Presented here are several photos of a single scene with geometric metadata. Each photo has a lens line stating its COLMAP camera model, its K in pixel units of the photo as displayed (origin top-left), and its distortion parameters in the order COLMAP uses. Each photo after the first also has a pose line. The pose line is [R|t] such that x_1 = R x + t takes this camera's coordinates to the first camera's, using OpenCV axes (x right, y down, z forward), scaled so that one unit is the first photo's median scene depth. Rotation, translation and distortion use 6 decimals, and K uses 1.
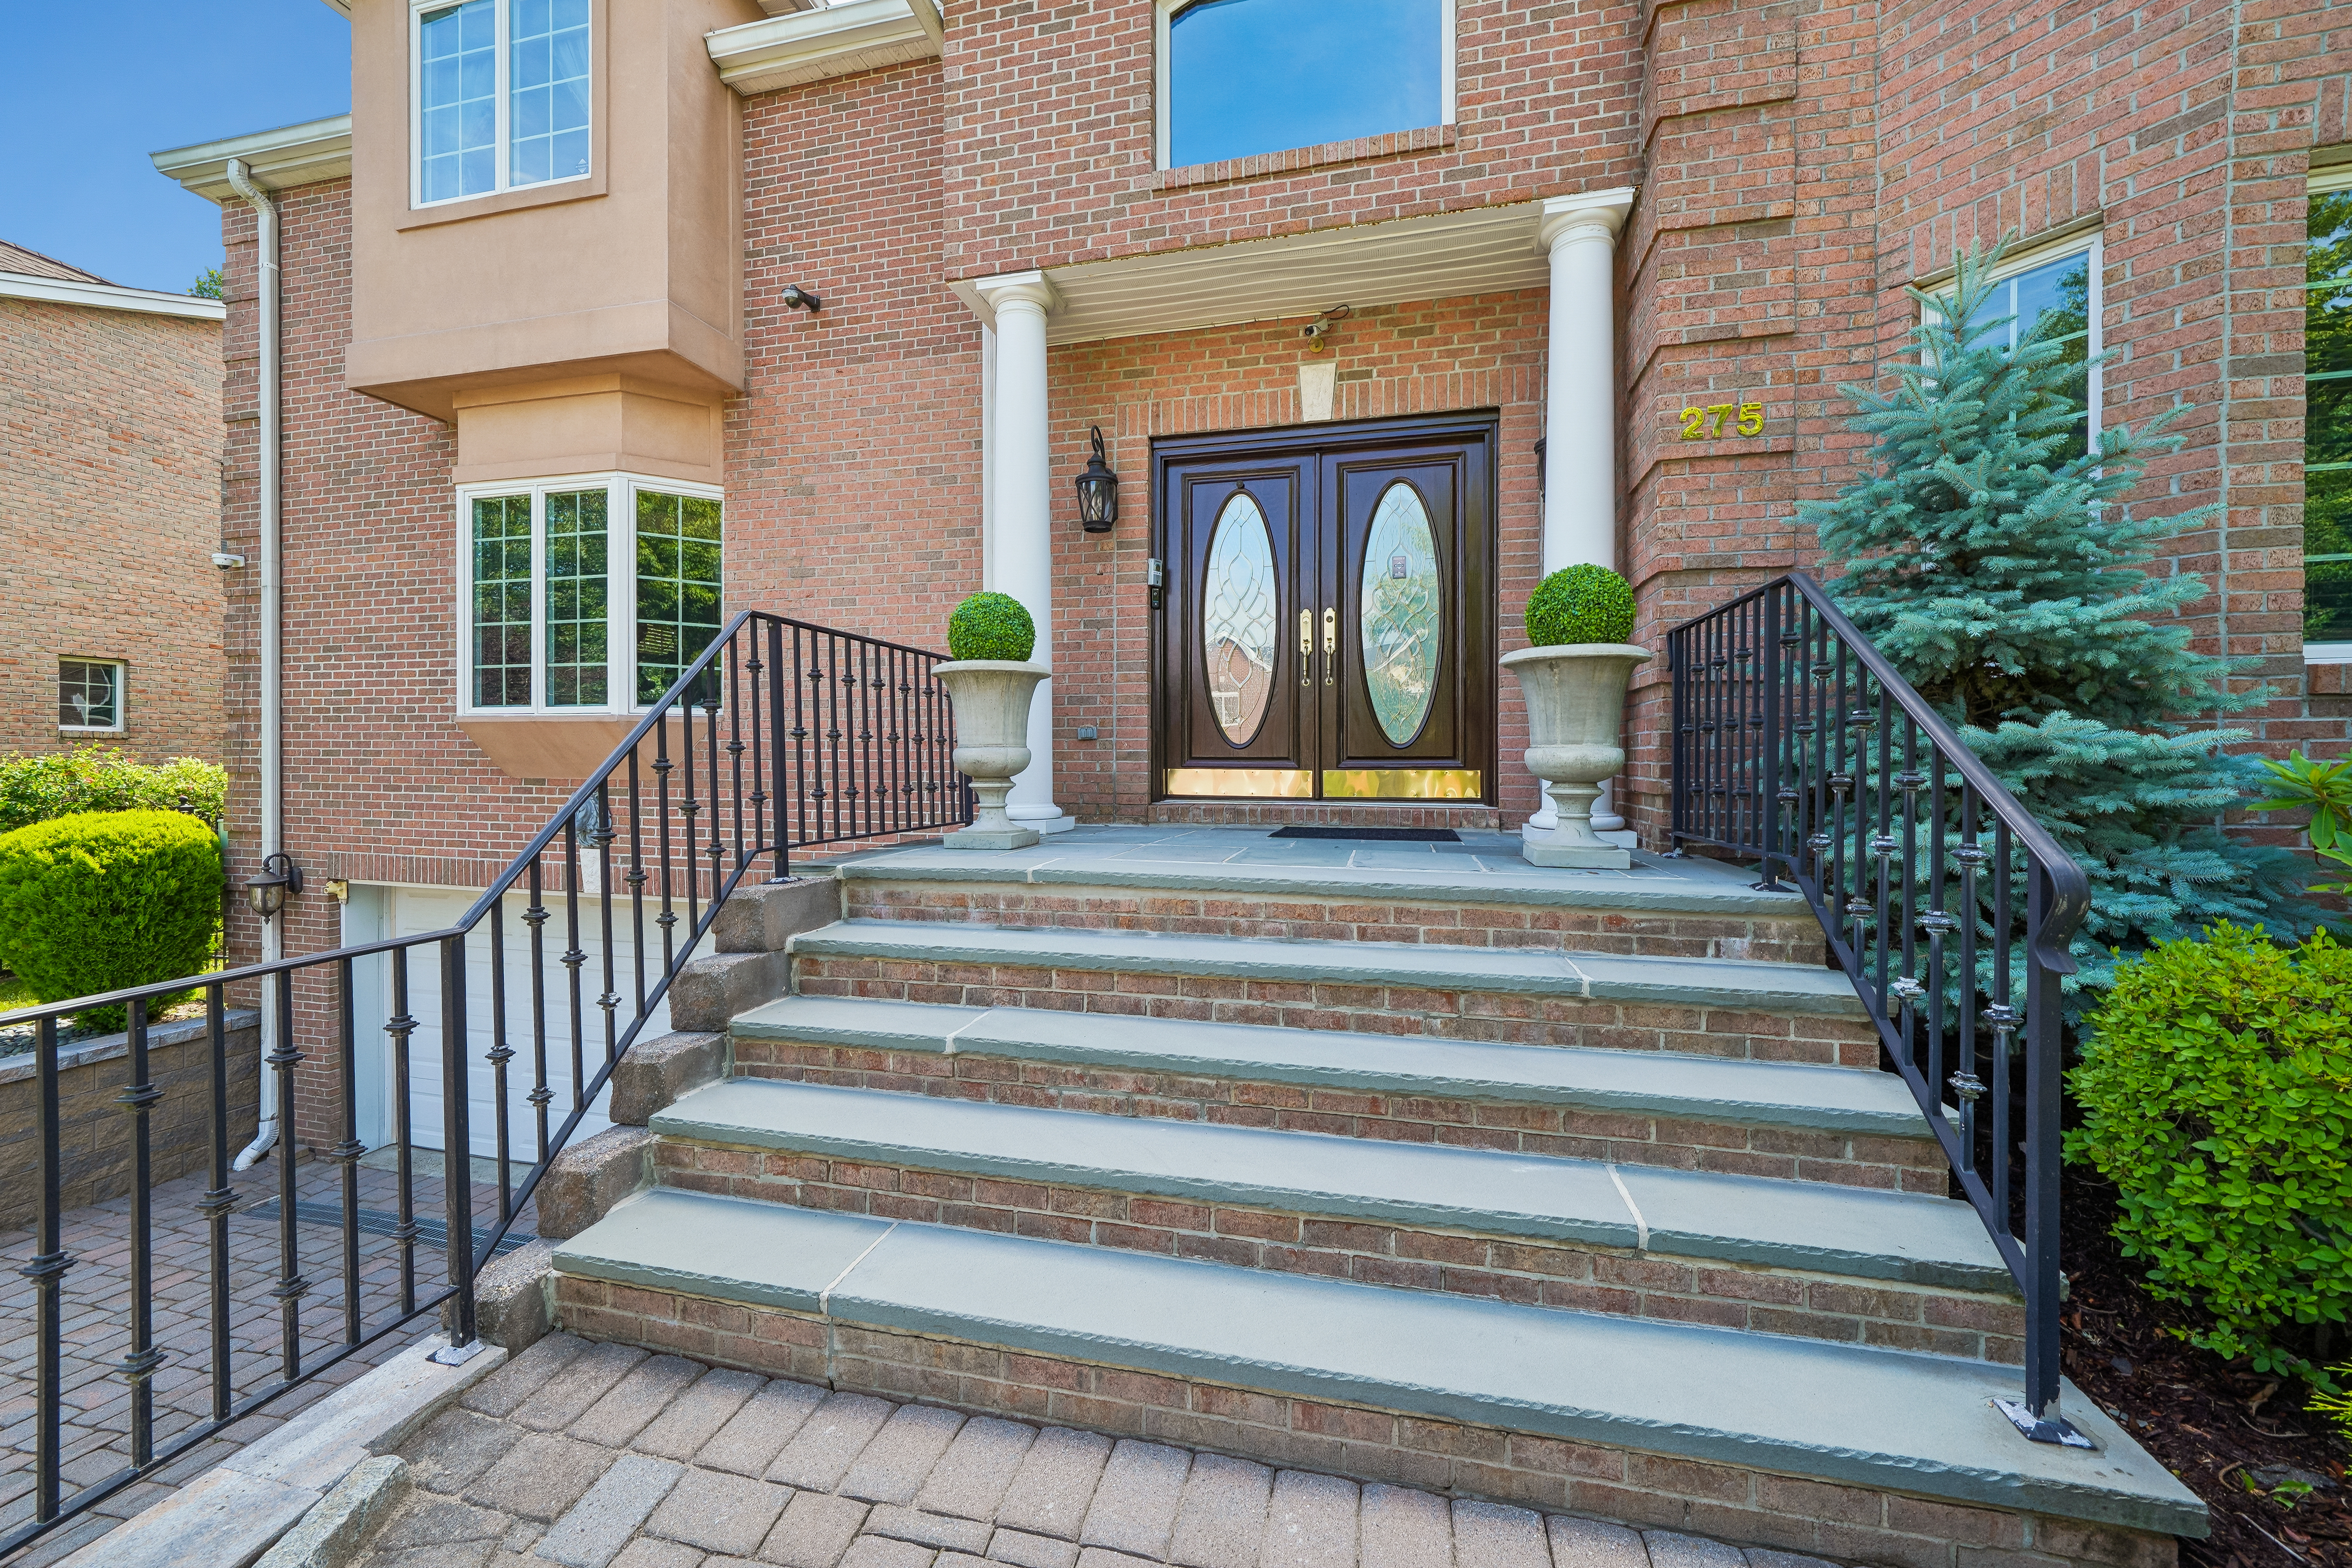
lens RADIAL K [[917.0, 0, 1141.2], [0, 917.0, 781.5], [0, 0, 1]] dist [-0.005937, 0.000482]
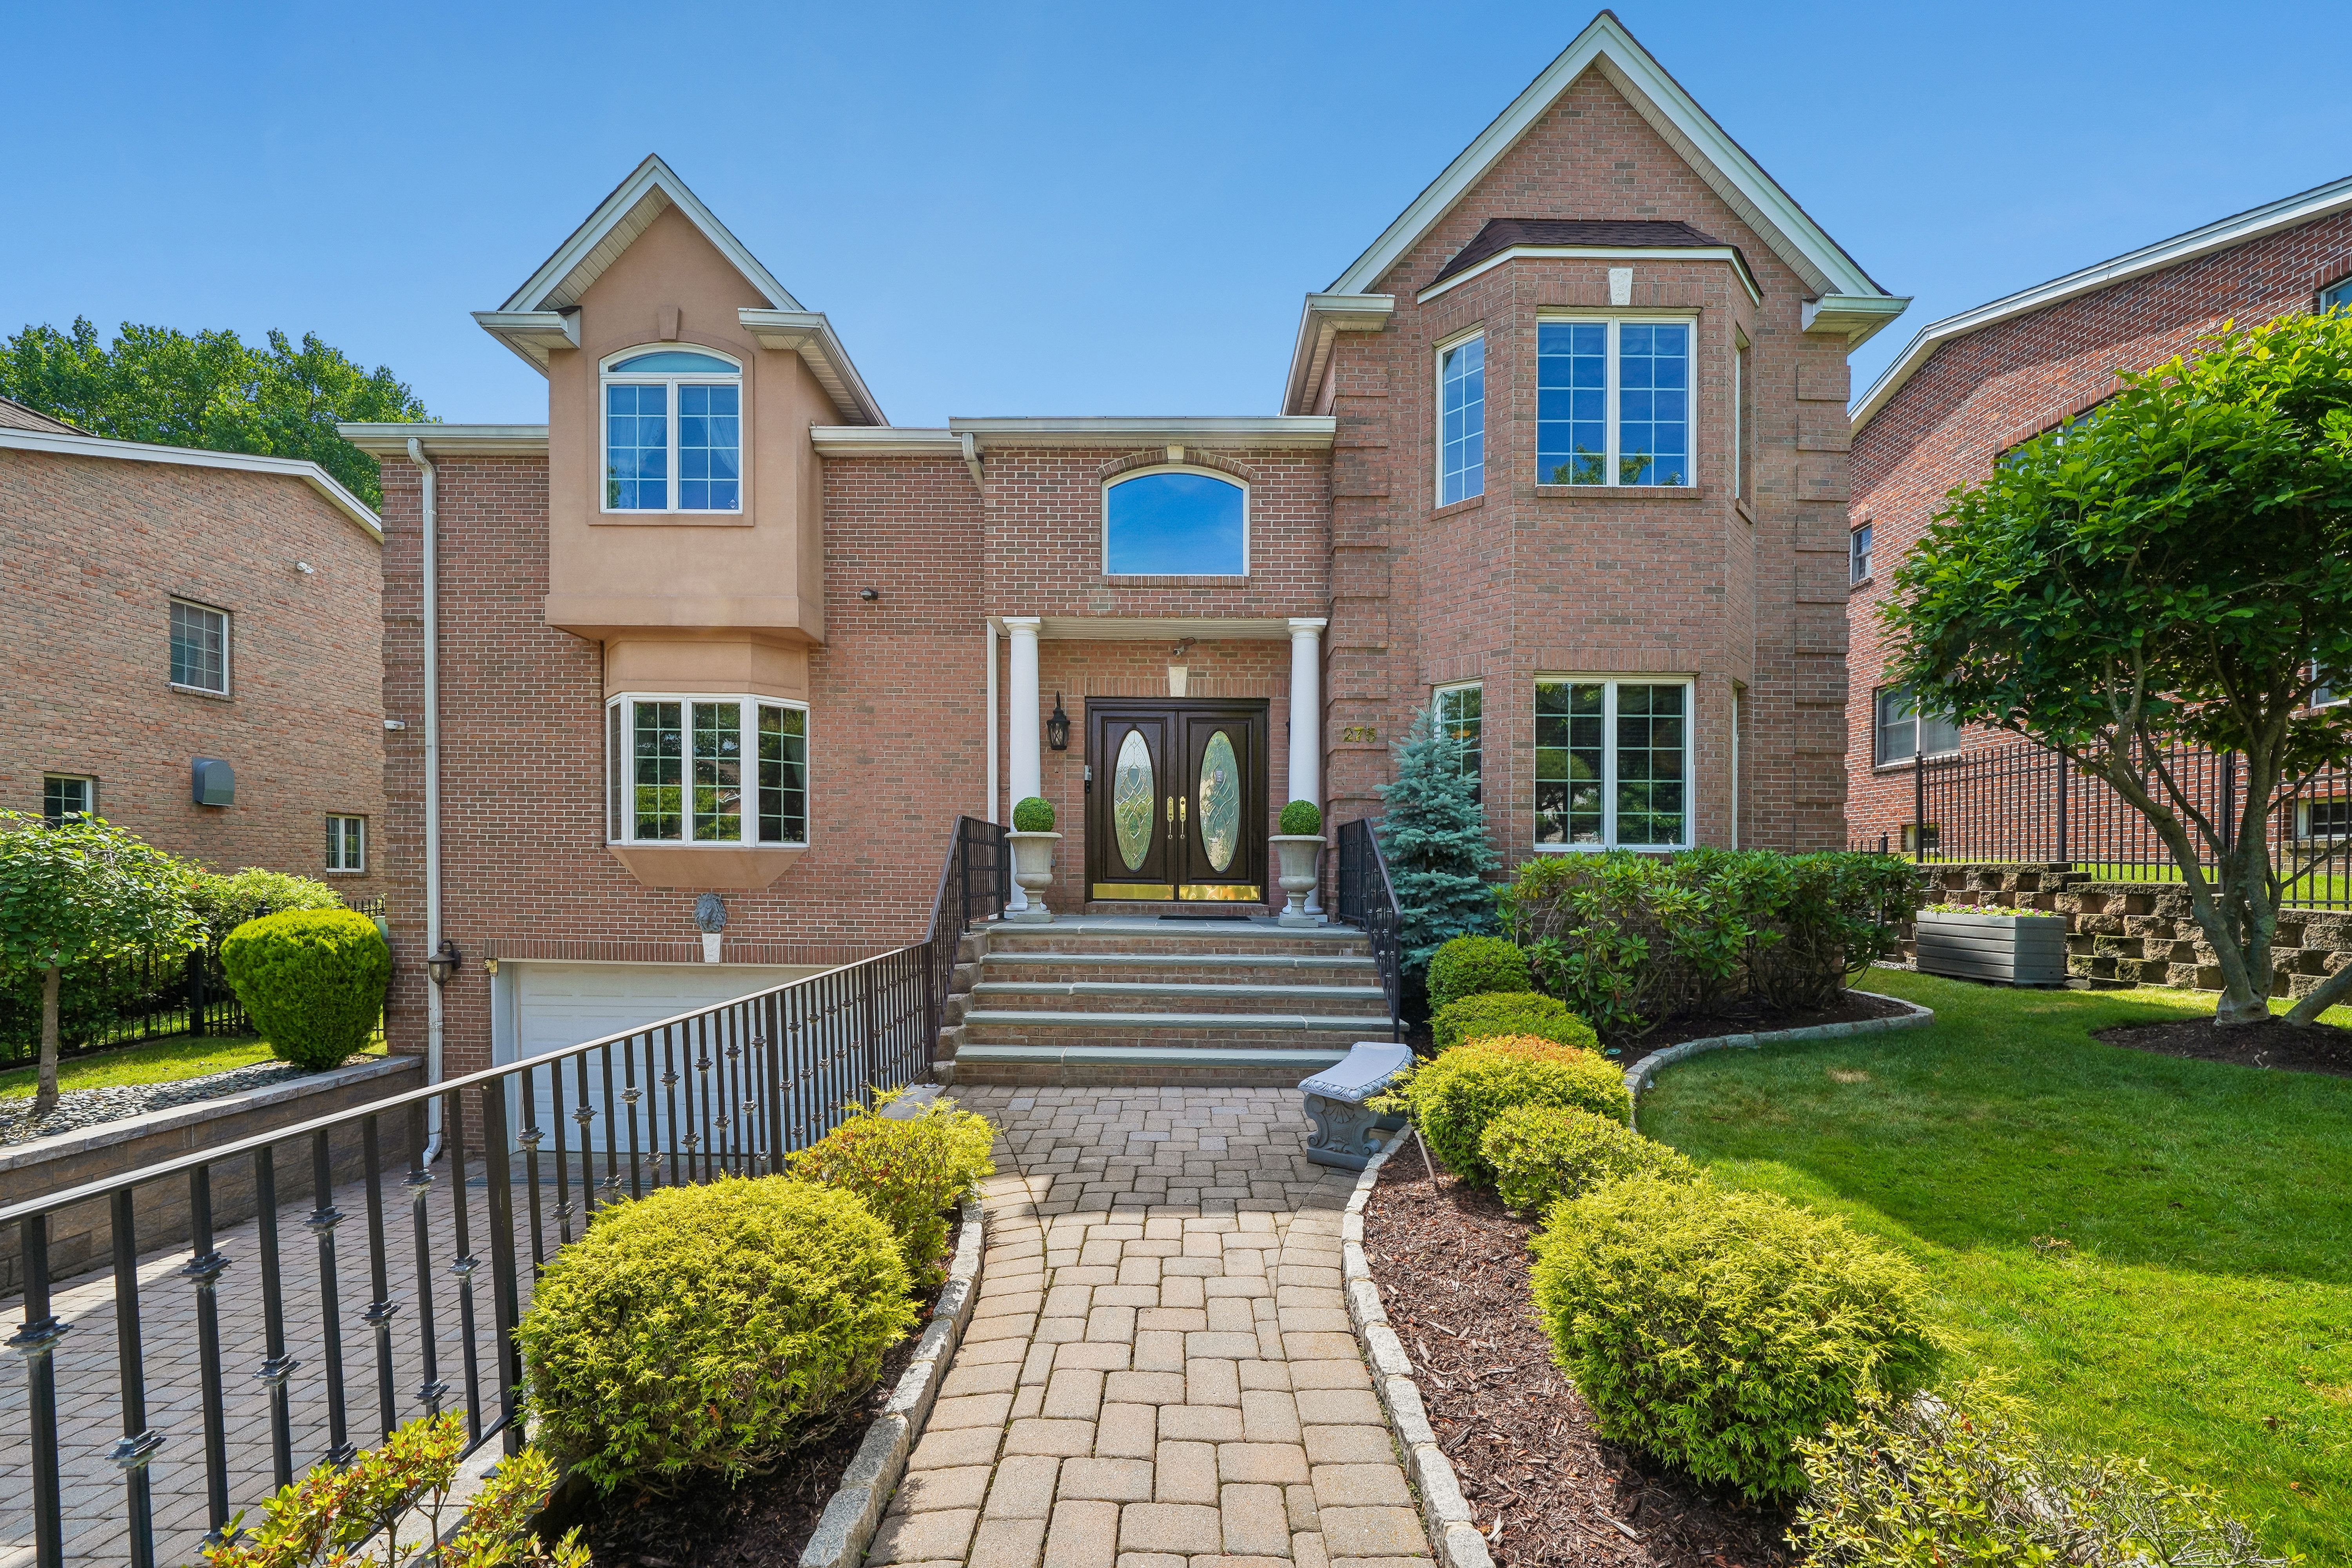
lens RADIAL K [[917.0, 0, 1175.3], [0, 917.0, 854.9], [0, 0, 1]] dist [-0.005937, 0.000482]
pose [[0.965428, 0.014240, 0.260282, -0.285413], [-0.003745, 0.999161, -0.040772, 0.002118], [-0.260645, 0.038388, 0.964671, -0.762279]]
